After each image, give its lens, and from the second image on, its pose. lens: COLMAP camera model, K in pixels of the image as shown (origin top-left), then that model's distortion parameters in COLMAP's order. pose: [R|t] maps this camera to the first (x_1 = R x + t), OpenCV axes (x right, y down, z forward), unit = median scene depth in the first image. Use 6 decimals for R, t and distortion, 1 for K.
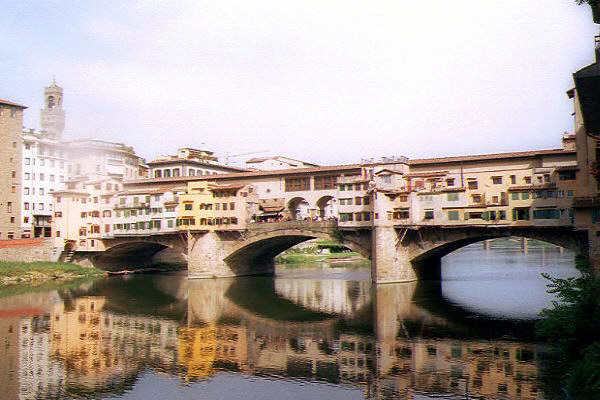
lens RADIAL K [[637.5, 0, 295.5], [0, 637.5, 186.1], [0, 0, 1]] dist [-0.087494, 0.000000]
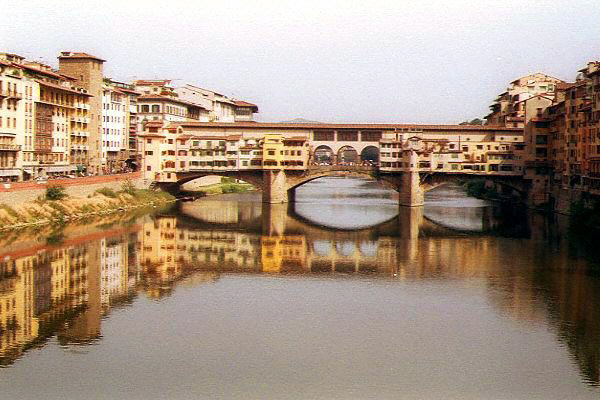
lens RADIAL K [[962.6, 0, 324.0], [0, 962.6, 182.6], [0, 0, 1]] dist [-0.055651, 0.000000]
pose [[0.919480, 0.017178, 0.392761, -0.880204], [-0.060602, 0.993297, 0.098431, -0.116896], [-0.388437, -0.114307, 0.914358, -0.993955]]
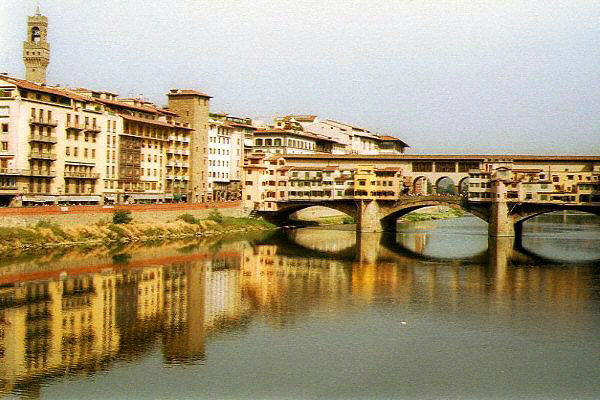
lens RADIAL K [[962.6, 0, 324.1], [0, 962.6, 170.9], [0, 0, 1]] dist [-0.055651, 0.000000]
pose [[0.985328, 0.035161, 0.167012, -0.609544], [-0.045690, 0.997175, 0.059621, -0.120423], [-0.164444, -0.066377, 0.984151, -1.135821]]
